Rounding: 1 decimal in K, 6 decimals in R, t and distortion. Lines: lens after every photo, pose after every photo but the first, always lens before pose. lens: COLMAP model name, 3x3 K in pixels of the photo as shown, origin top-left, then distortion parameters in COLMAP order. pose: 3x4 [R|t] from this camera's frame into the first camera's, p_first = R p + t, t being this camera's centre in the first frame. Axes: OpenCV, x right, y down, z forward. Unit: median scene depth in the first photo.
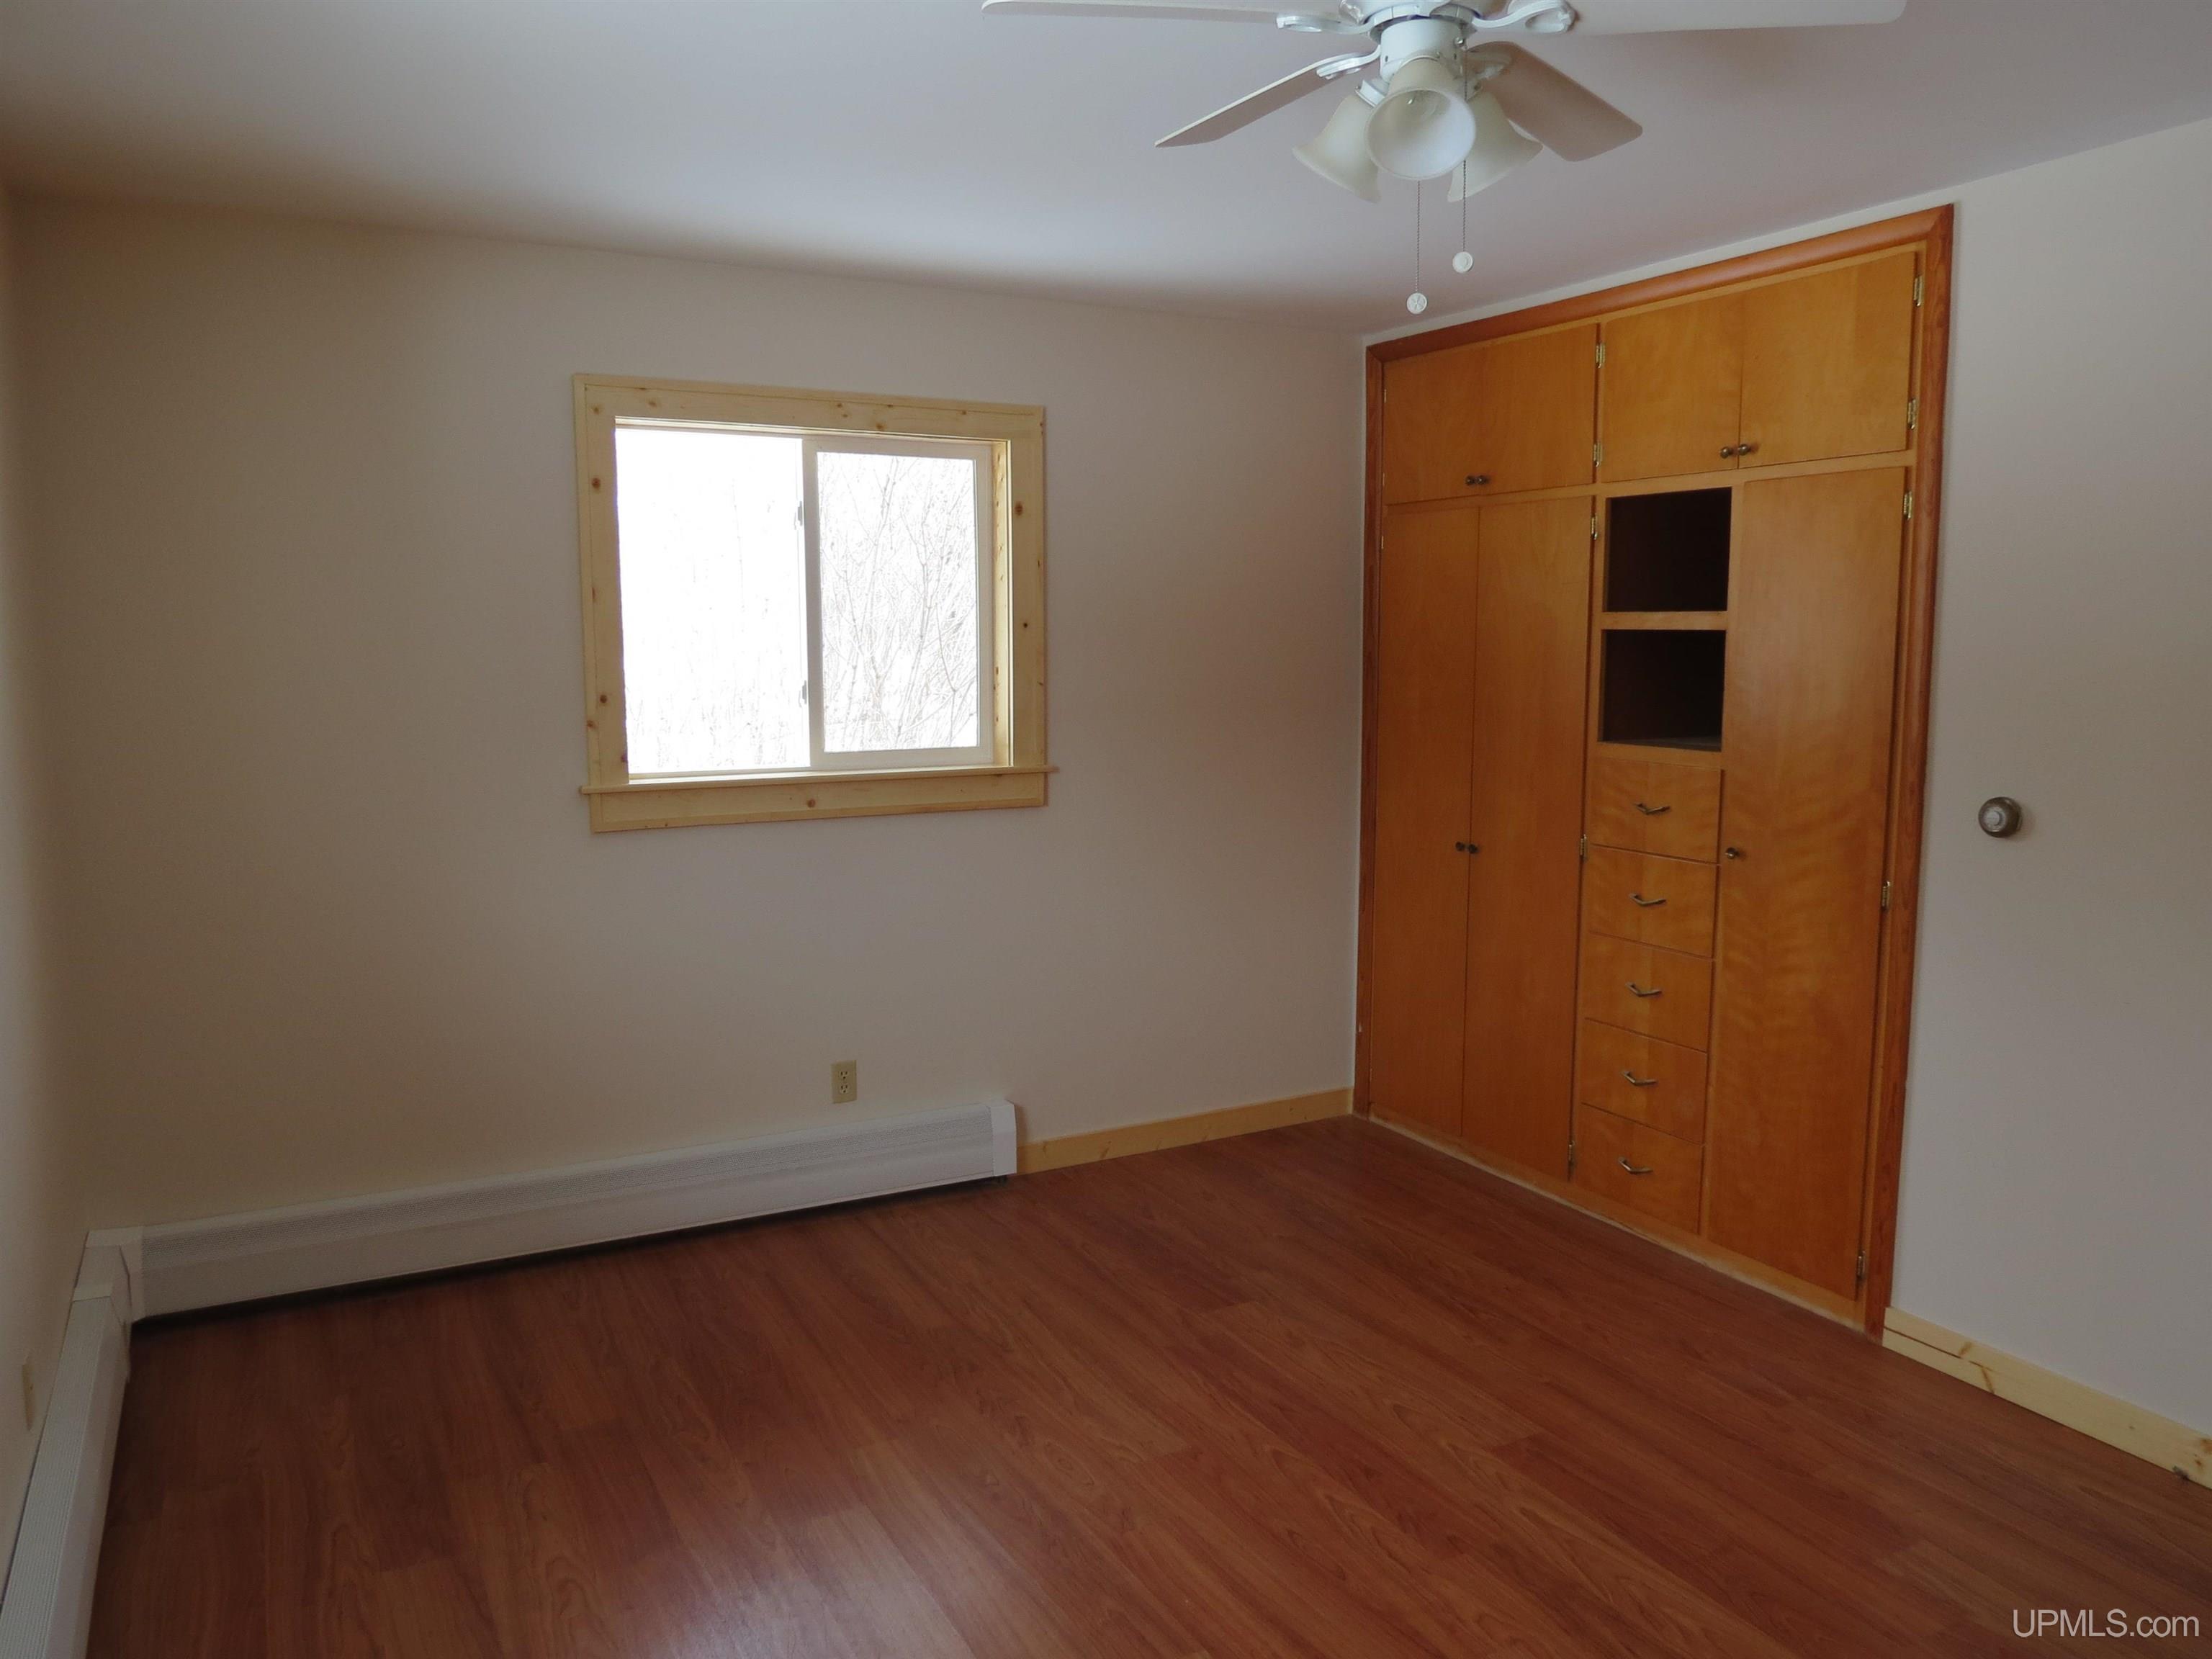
lens RADIAL K [[1565.0, 0, 1103.1], [0, 1565.0, 824.4], [0, 0, 1]] dist [-0.044584, 0.037054]
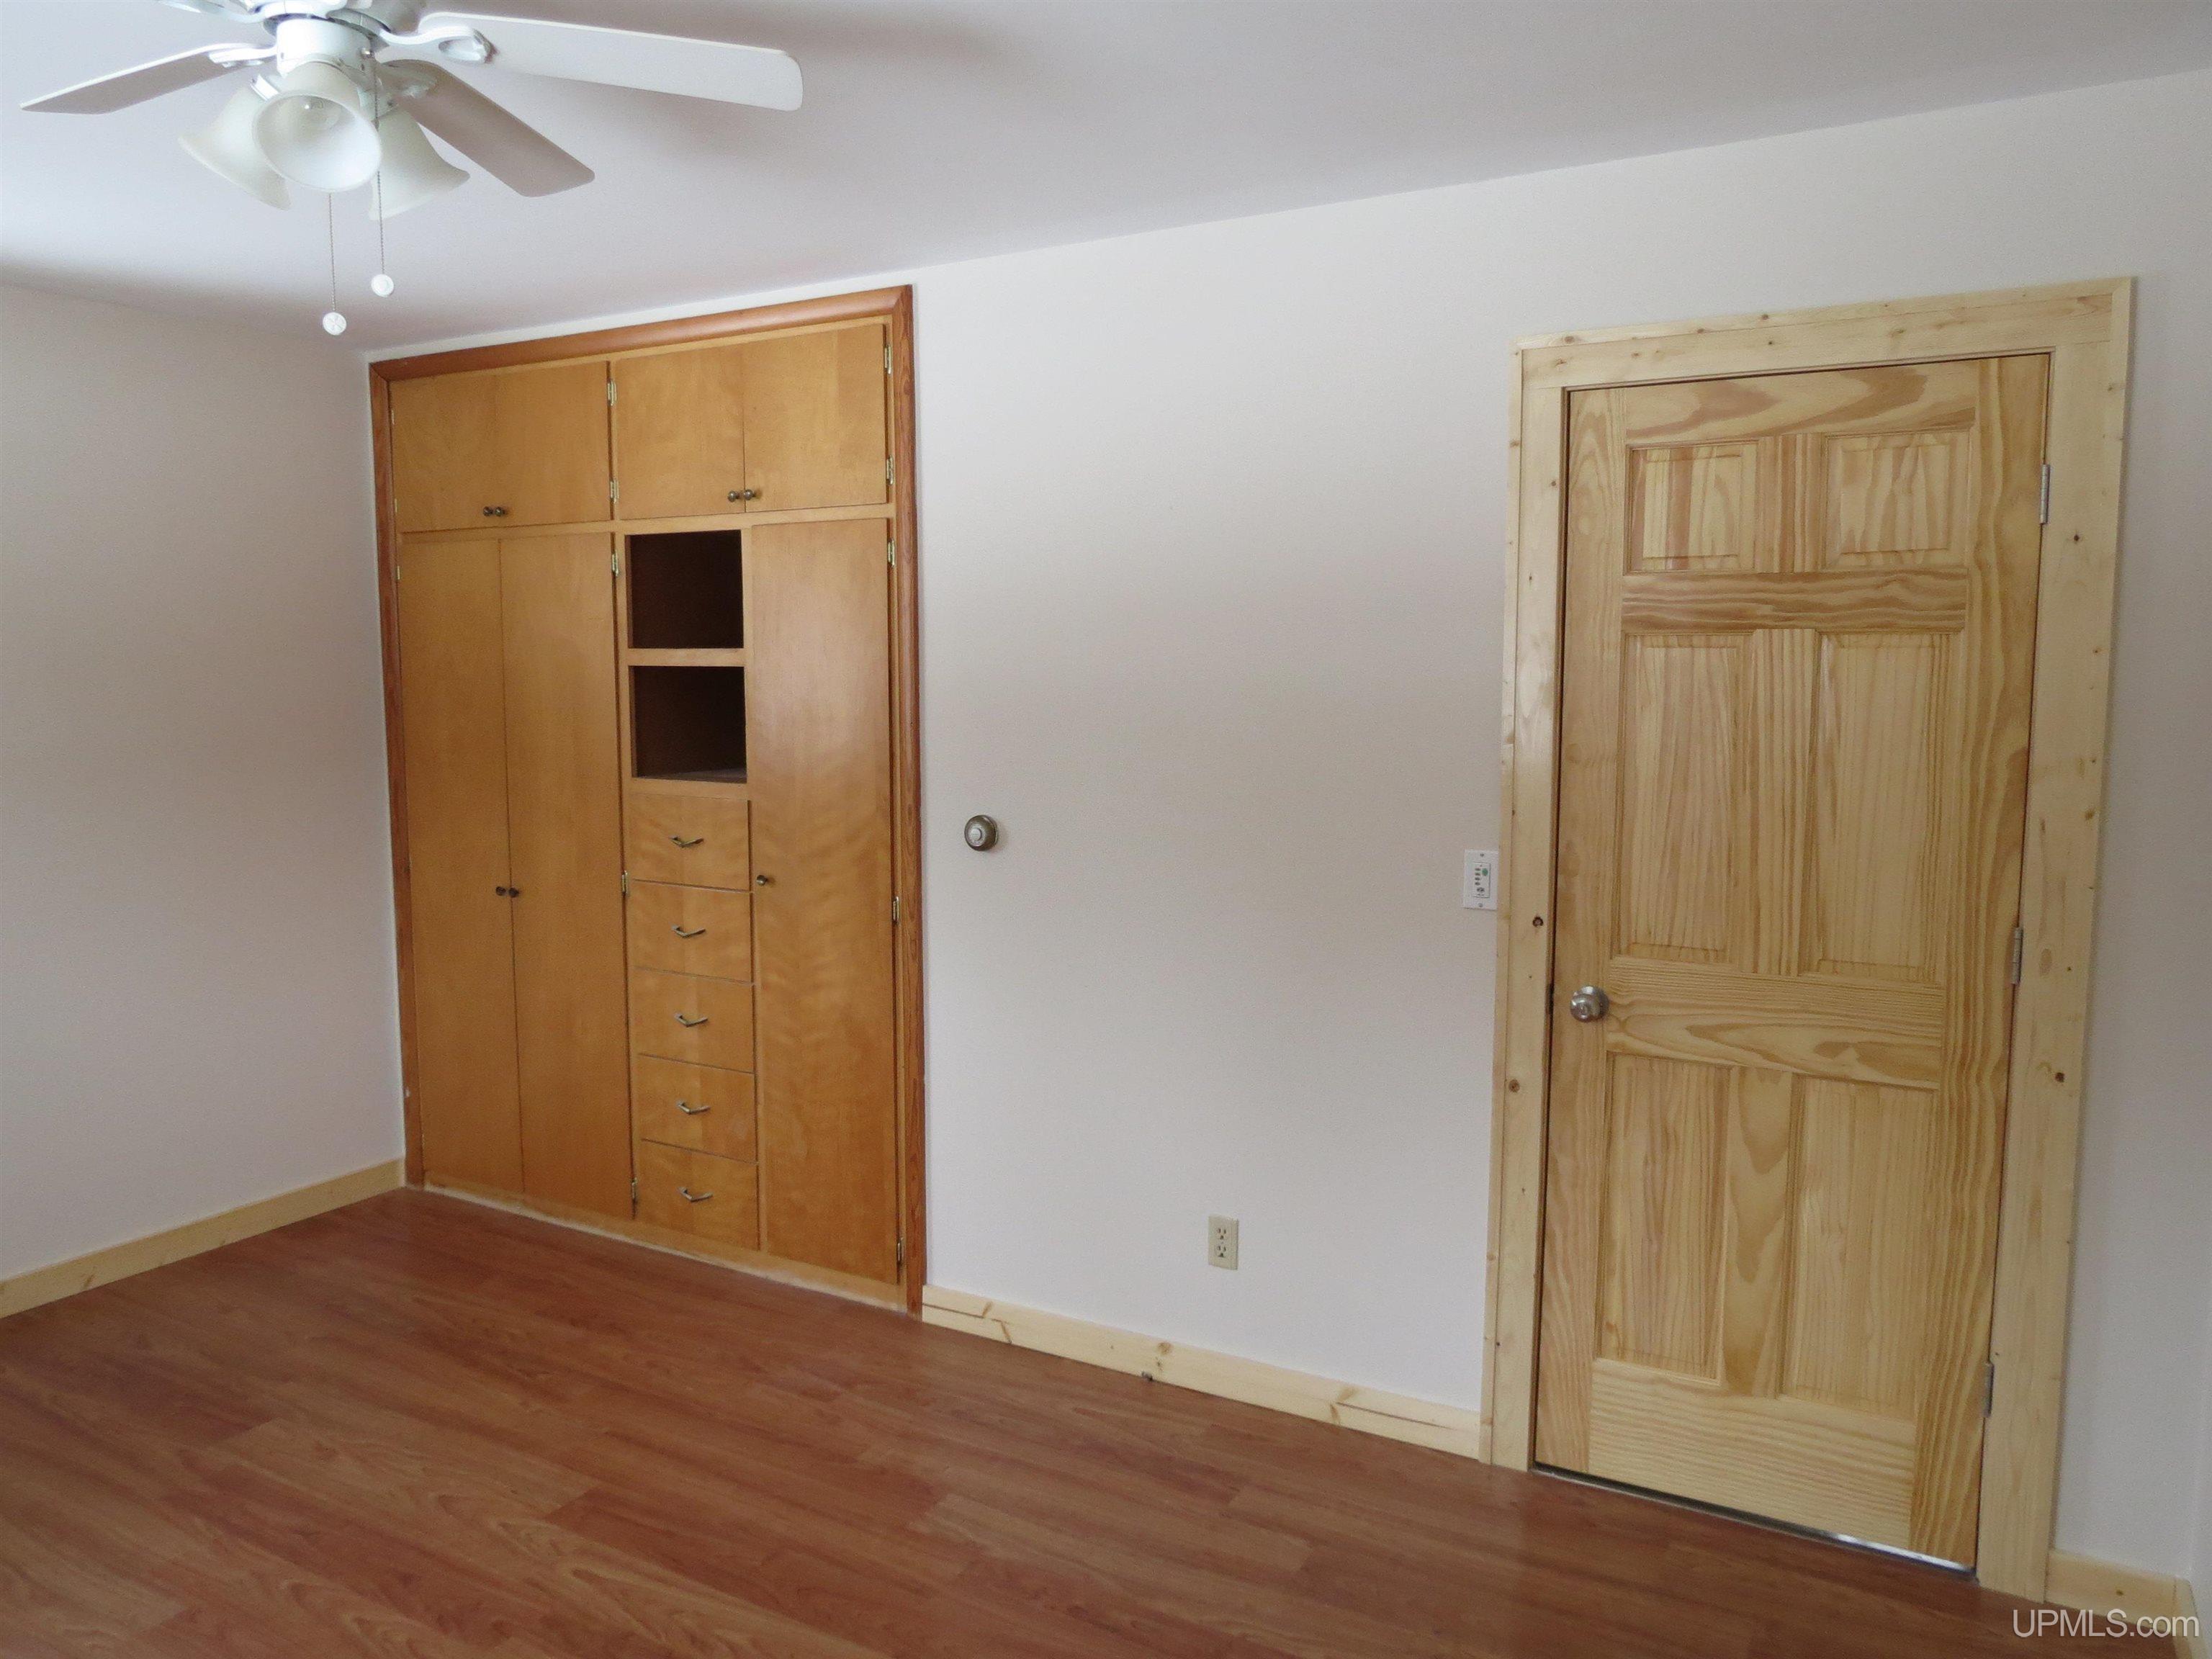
lens RADIAL K [[1558.5, 0, 1105.0], [0, 1558.5, 823.3], [0, 0, 1]] dist [-0.039986, 0.011475]
pose [[0.847197, -0.051542, 0.528773, 0.050187], [0.061584, 0.998101, -0.001381, -0.003829], [-0.527697, 0.033734, 0.848762, -0.007841]]
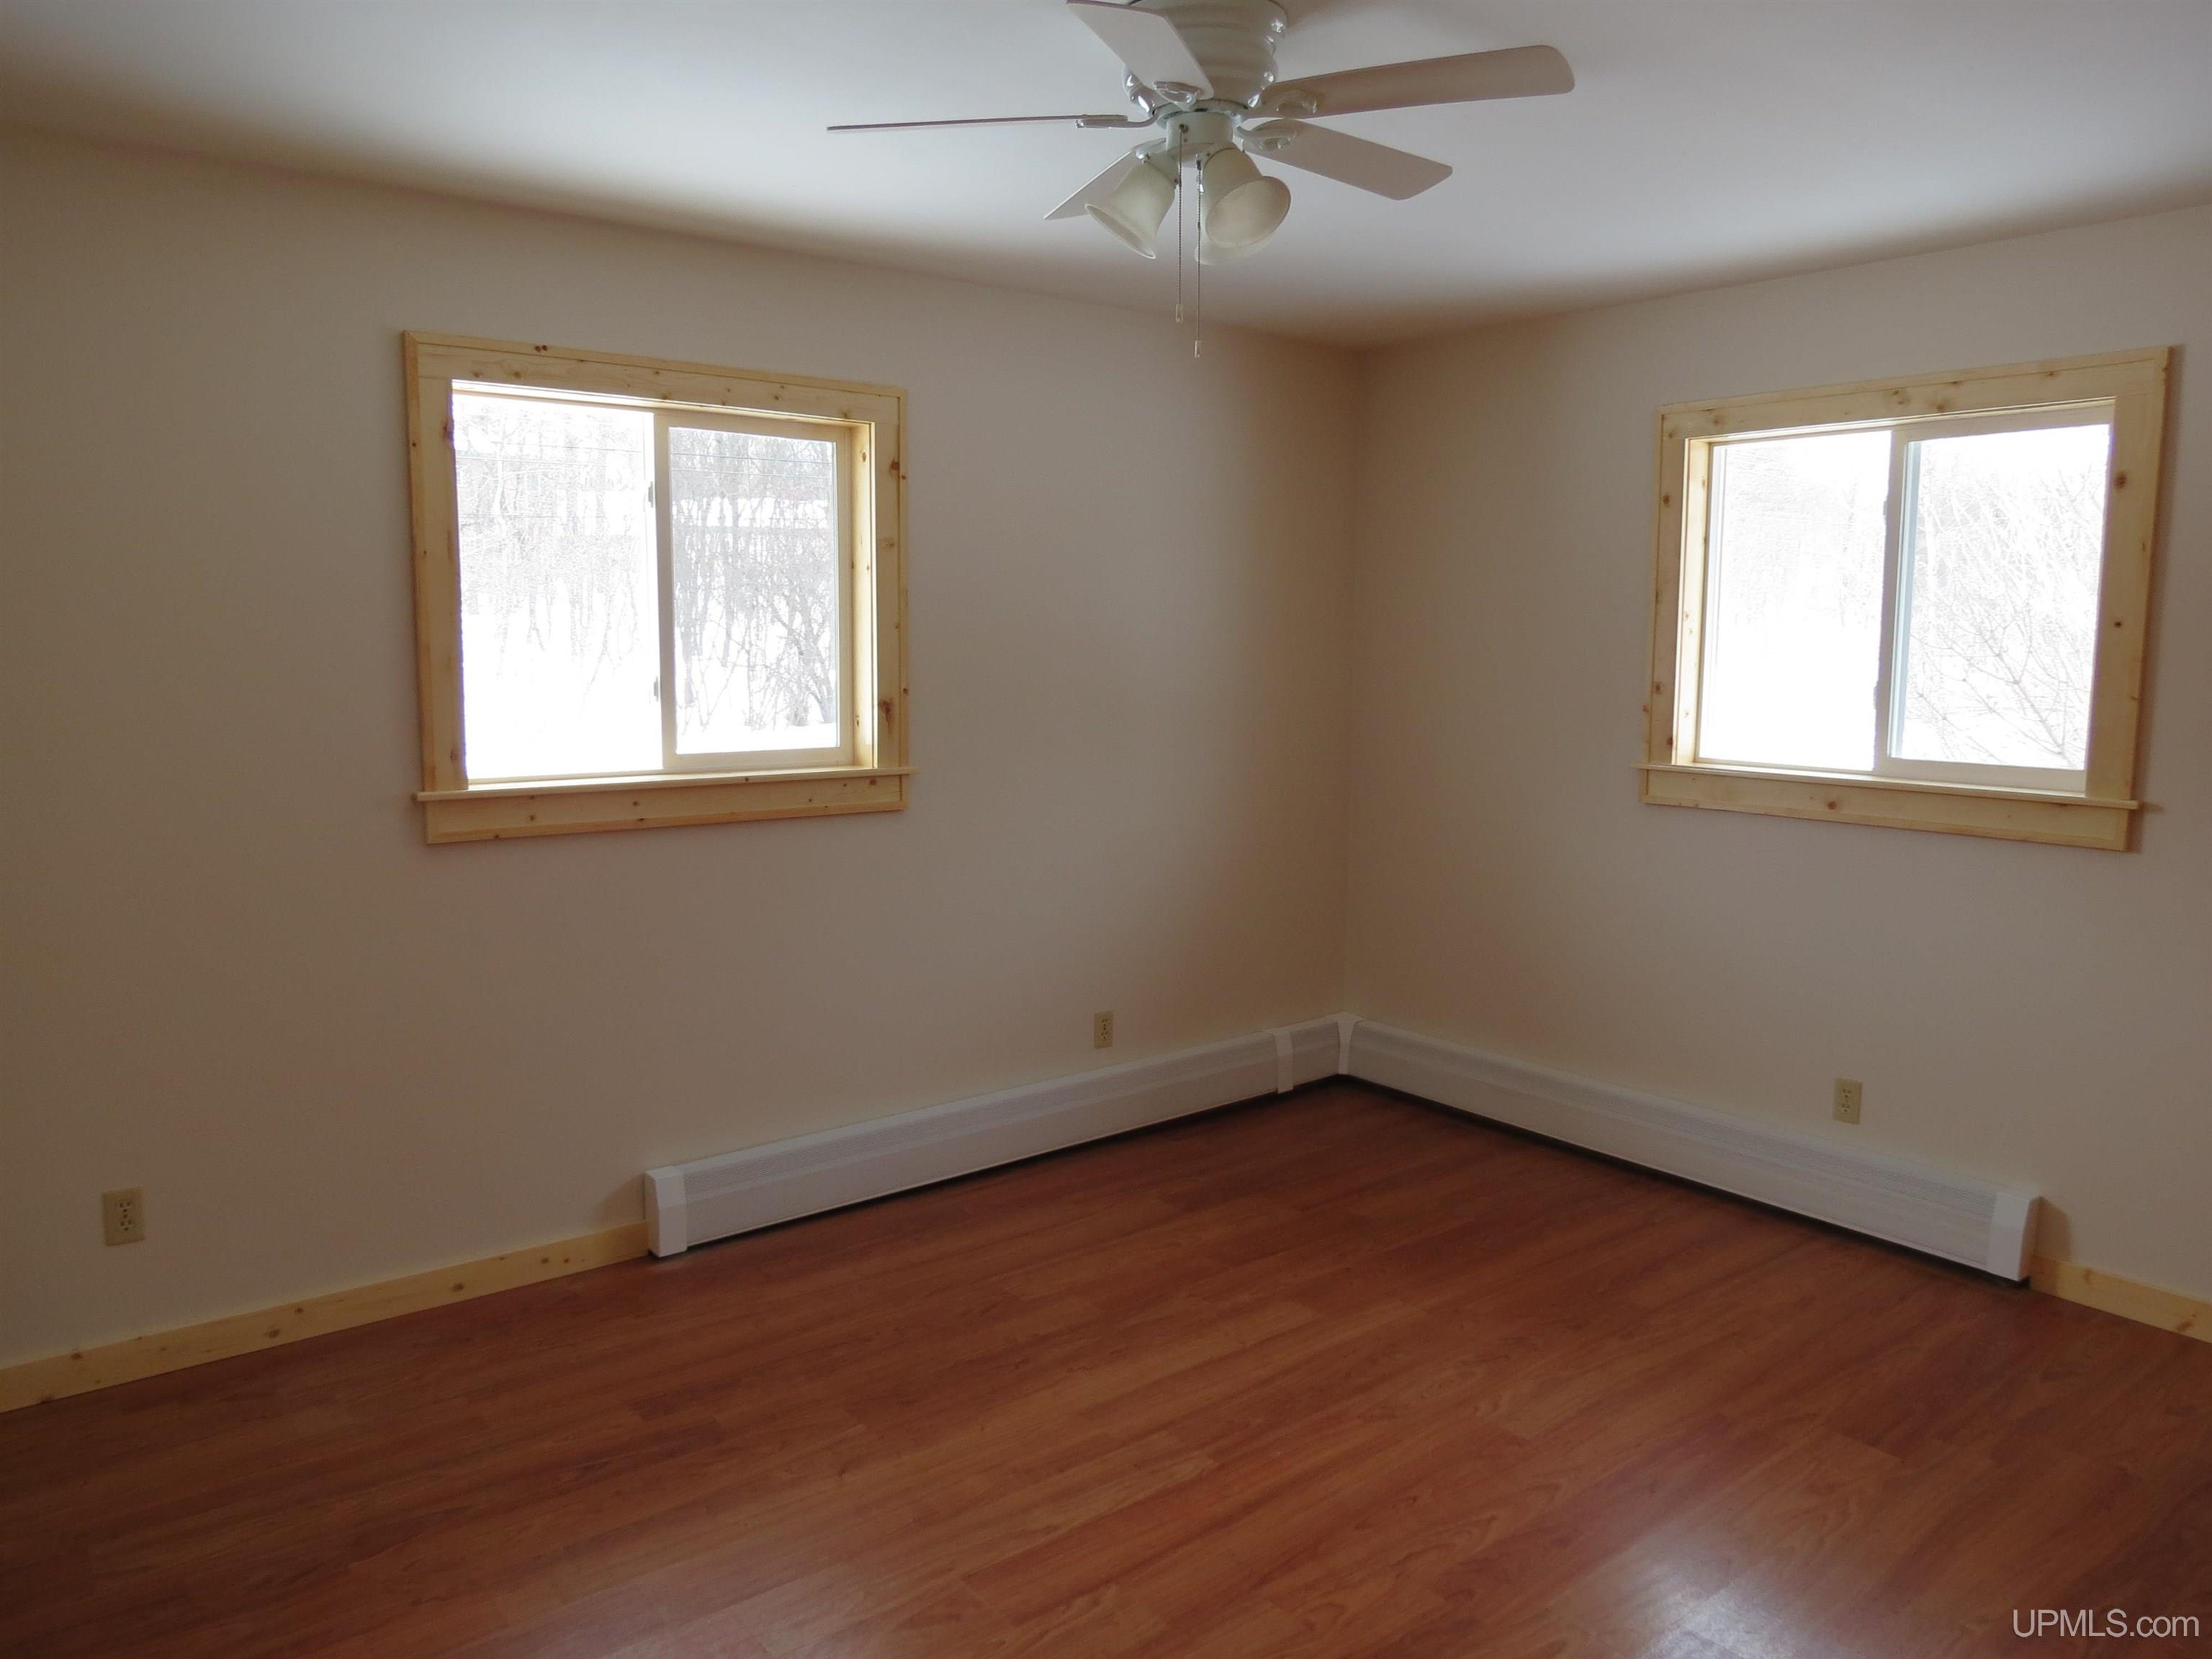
lens RADIAL K [[1565.0, 0, 1103.1], [0, 1565.0, 824.4], [0, 0, 1]] dist [-0.044584, 0.037054]
pose [[0.175974, 0.120447, -0.976998, 0.737768], [-0.128243, 0.986833, 0.098561, -0.041813], [0.976005, 0.107949, 0.189104, 0.396901]]
